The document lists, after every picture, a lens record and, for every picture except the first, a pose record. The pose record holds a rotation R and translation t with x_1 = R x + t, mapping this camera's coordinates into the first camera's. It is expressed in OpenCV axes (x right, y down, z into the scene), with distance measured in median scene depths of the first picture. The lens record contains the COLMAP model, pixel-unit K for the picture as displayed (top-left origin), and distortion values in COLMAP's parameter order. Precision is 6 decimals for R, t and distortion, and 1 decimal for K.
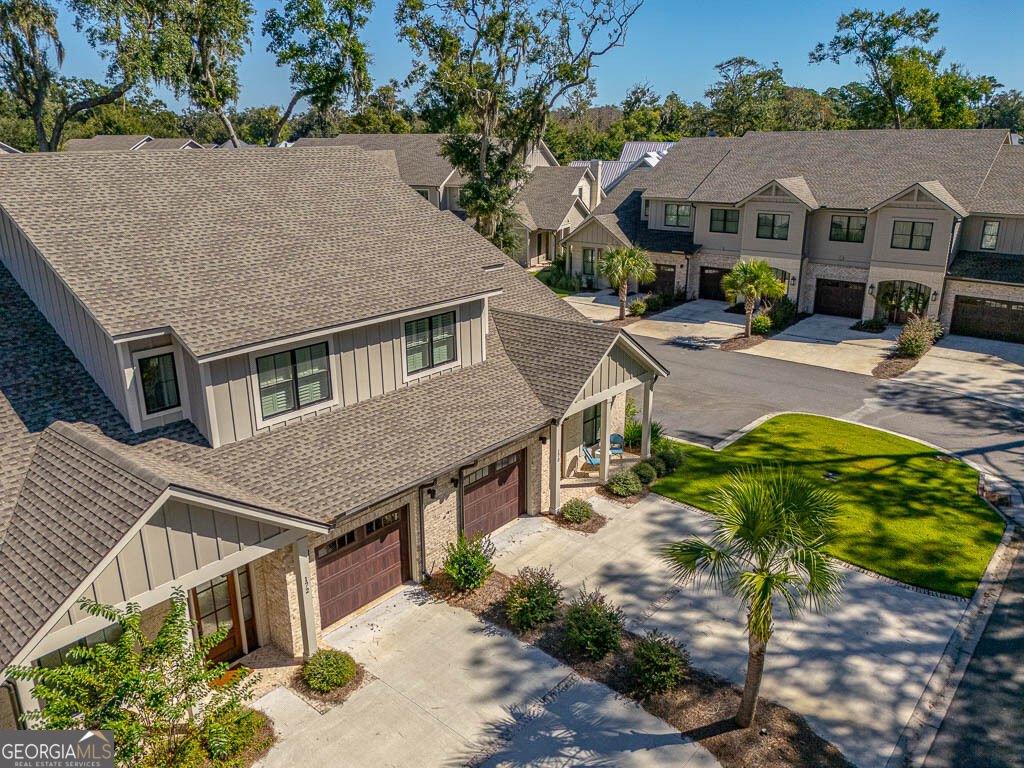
lens RADIAL K [[768.1, 0, 509.4], [0, 768.1, 388.4], [0, 0, 1]] dist [0.064083, -0.090691]
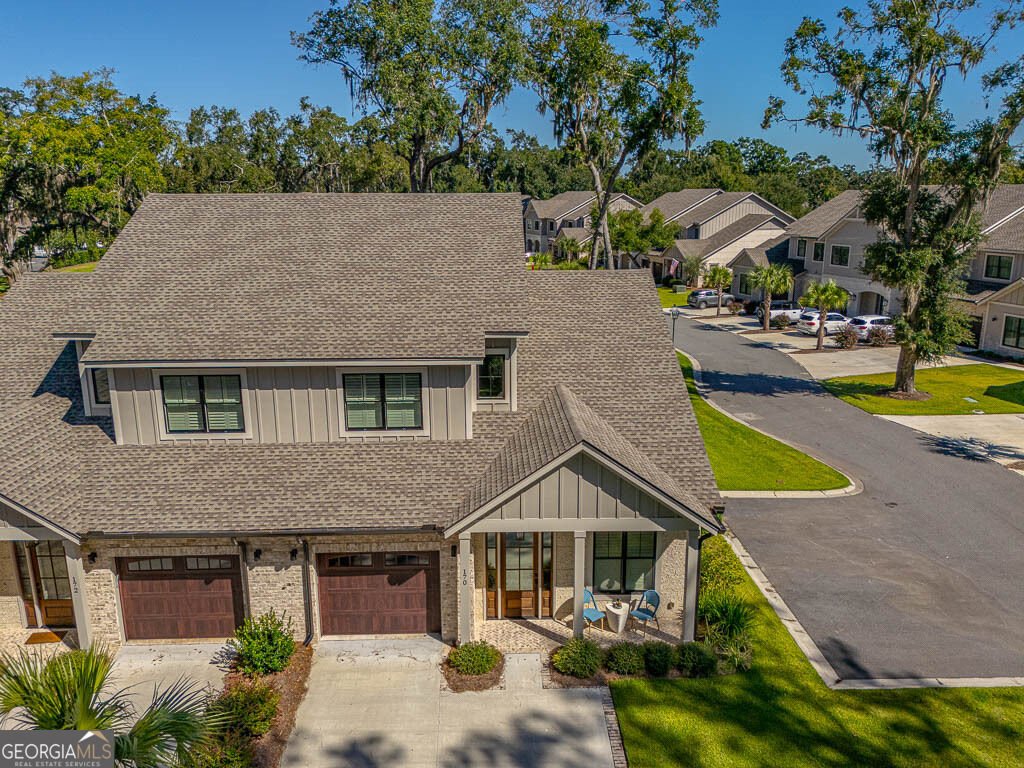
lens RADIAL K [[768.1, 0, 516.2], [0, 768.1, 376.3], [0, 0, 1]] dist [0.064083, -0.090691]
pose [[0.667755, 0.178016, -0.722782, 0.640400], [-0.235266, 0.971683, 0.021964, -0.144189], [0.706224, 0.155379, 0.690727, 0.480401]]
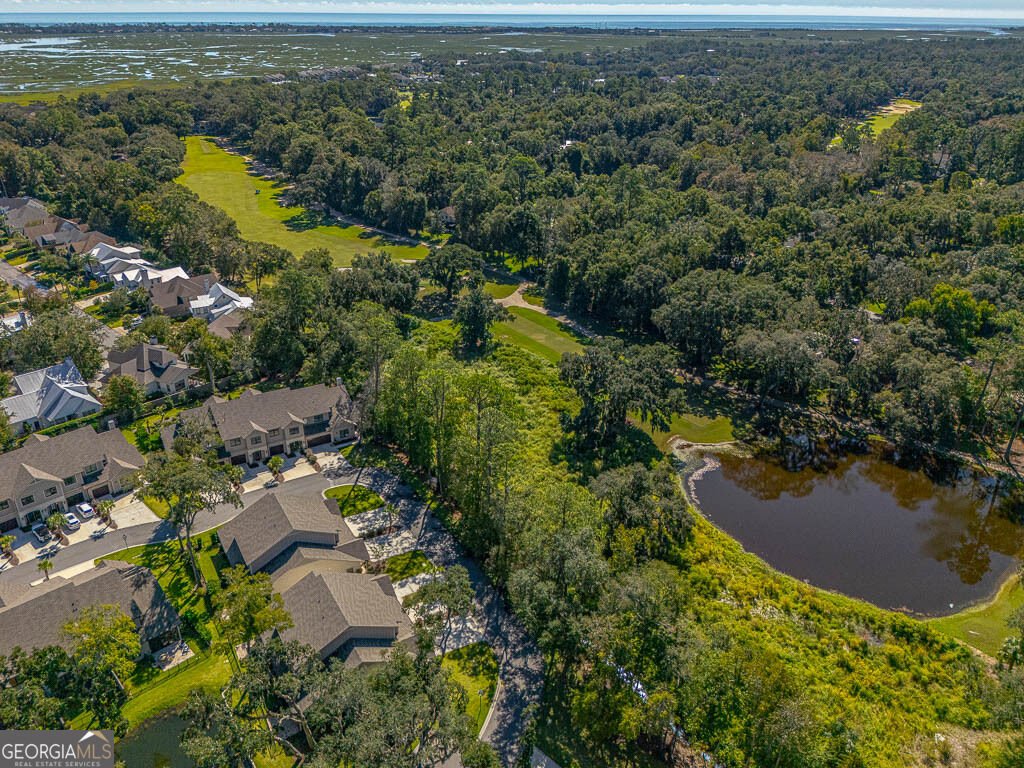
lens RADIAL K [[768.1, 0, 506.8], [0, 768.1, 377.8], [0, 0, 1]] dist [0.064083, -0.090691]
pose [[0.328219, -0.389211, 0.860690, -4.444293], [0.283459, 0.909757, 0.303304, -2.488706], [-0.901068, 0.144420, 0.408924, -2.948864]]
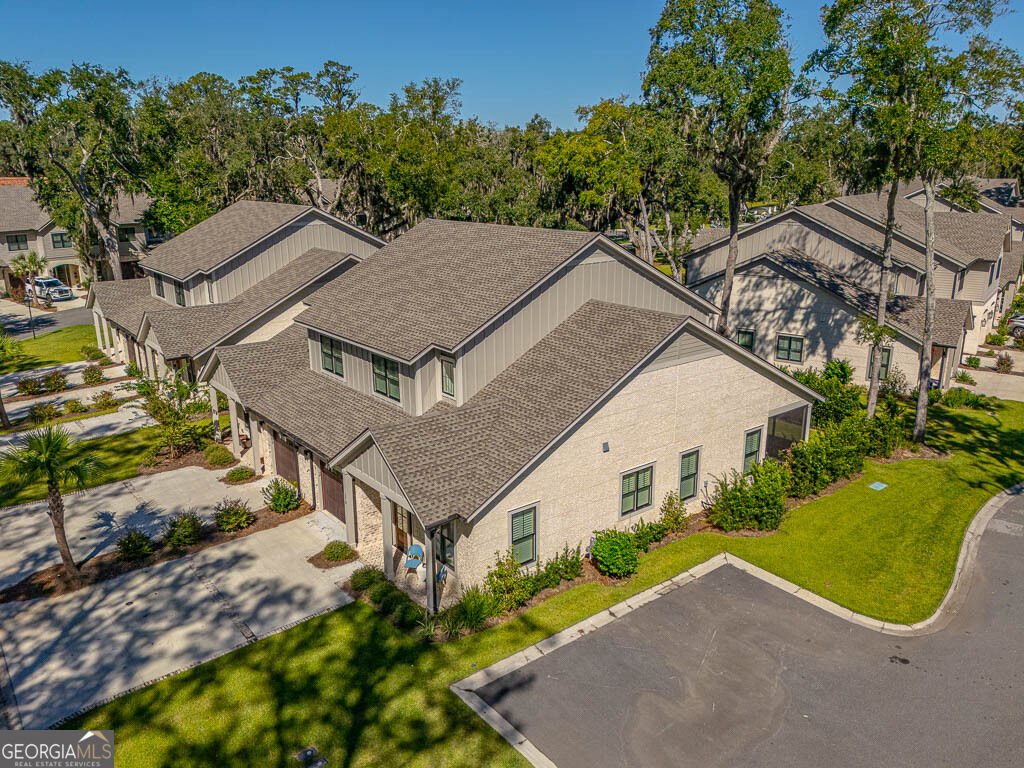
lens RADIAL K [[768.1, 0, 503.4], [0, 768.1, 379.5], [0, 0, 1]] dist [0.064083, -0.090691]
pose [[-0.199557, 0.273690, -0.940888, 1.093957], [-0.295671, 0.898628, 0.324107, -0.540112], [0.934214, 0.342871, -0.098405, 1.302941]]
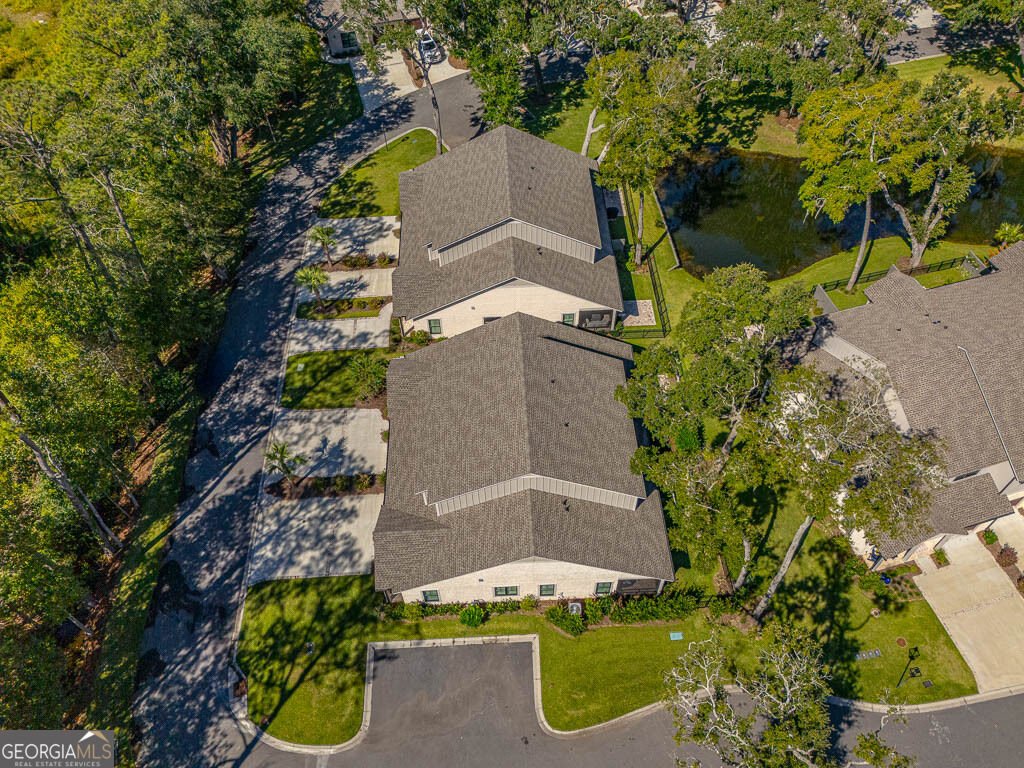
lens RADIAL K [[768.1, 0, 509.4], [0, 768.1, 383.1], [0, 0, 1]] dist [0.064083, -0.090691]
pose [[-0.732530, 0.553728, -0.395961, 0.529436], [-0.185149, 0.397675, 0.898652, -2.455936], [0.655072, 0.731601, -0.188787, 1.426635]]
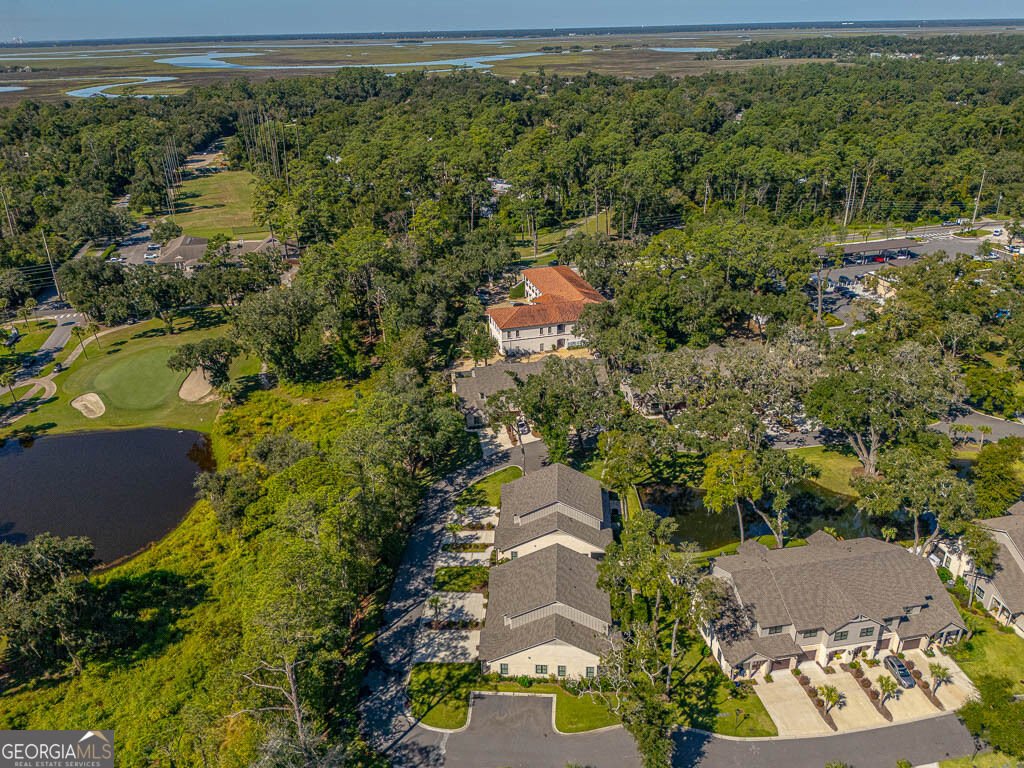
lens RADIAL K [[768.1, 0, 509.1], [0, 768.1, 378.9], [0, 0, 1]] dist [0.064083, -0.090691]
pose [[-0.804612, 0.272943, -0.527354, 2.168119], [-0.152808, 0.763014, 0.628061, -4.445300], [0.573803, 0.585928, -0.572222, 3.031616]]
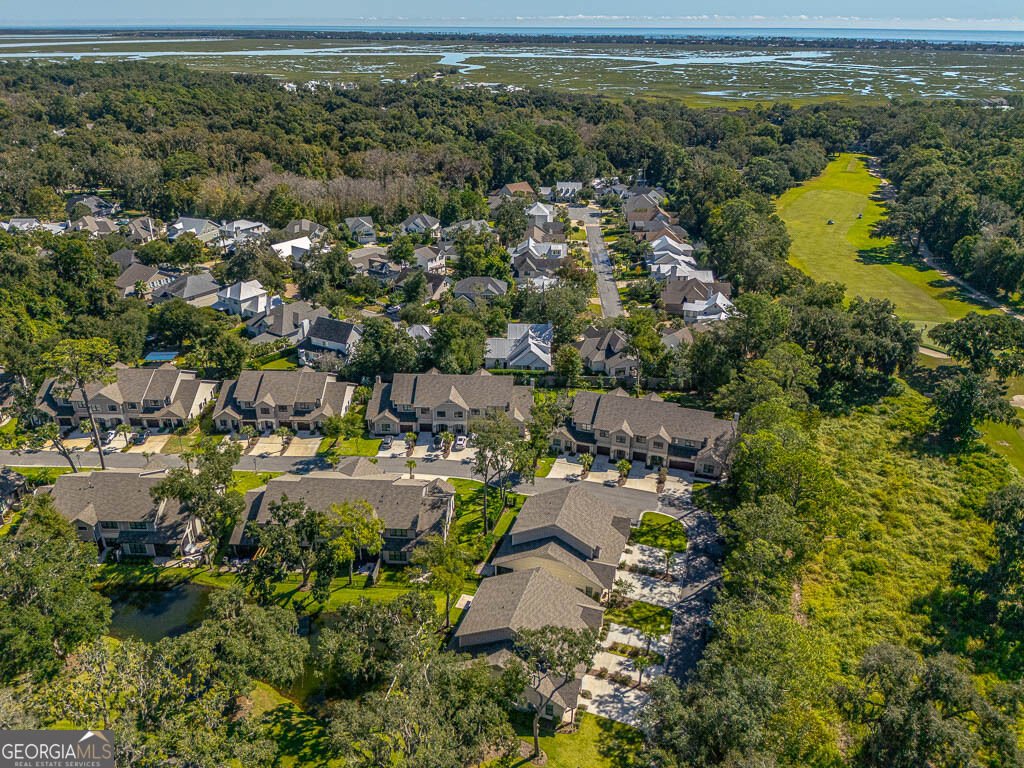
lens RADIAL K [[768.1, 0, 509.6], [0, 768.1, 377.1], [0, 0, 1]] dist [0.064083, -0.090691]
pose [[0.925129, -0.140750, 0.352600, -2.761757], [0.101213, 0.986562, 0.128260, -2.087712], [-0.365914, -0.082969, 0.926943, -4.222052]]
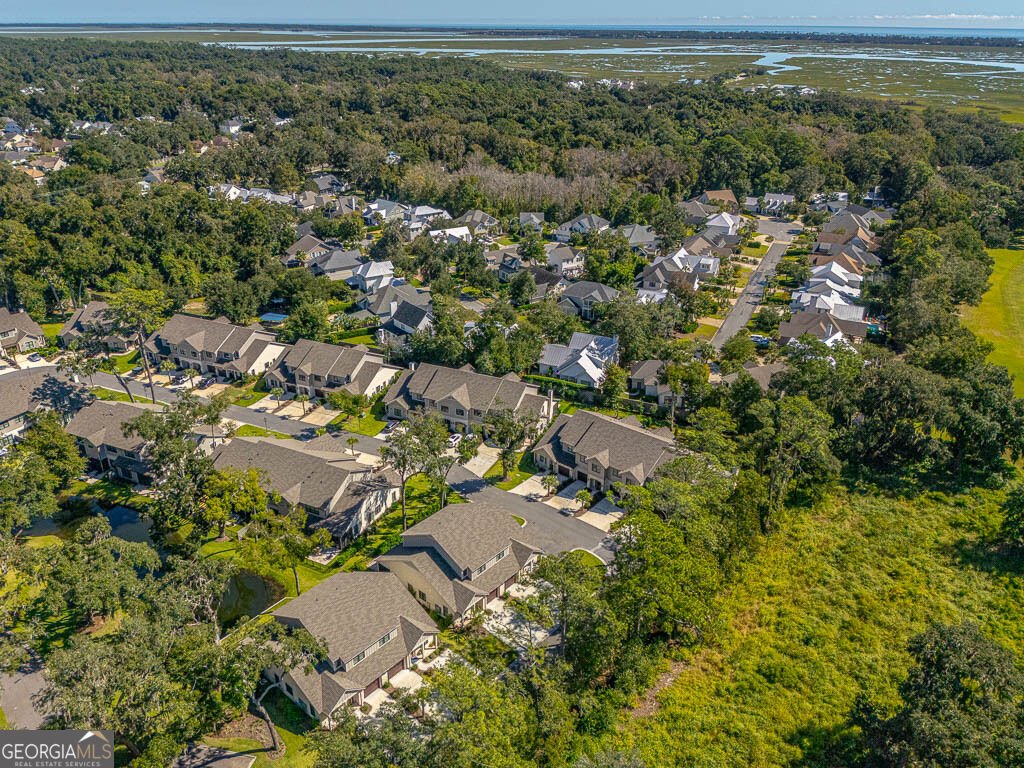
lens RADIAL K [[768.1, 0, 510.1], [0, 768.1, 378.2], [0, 0, 1]] dist [0.064083, -0.090691]
pose [[0.999797, 0.019889, 0.003297, -0.069529], [-0.020136, 0.993114, 0.115404, -2.017963], [-0.000979, -0.115447, 0.993313, -4.524740]]
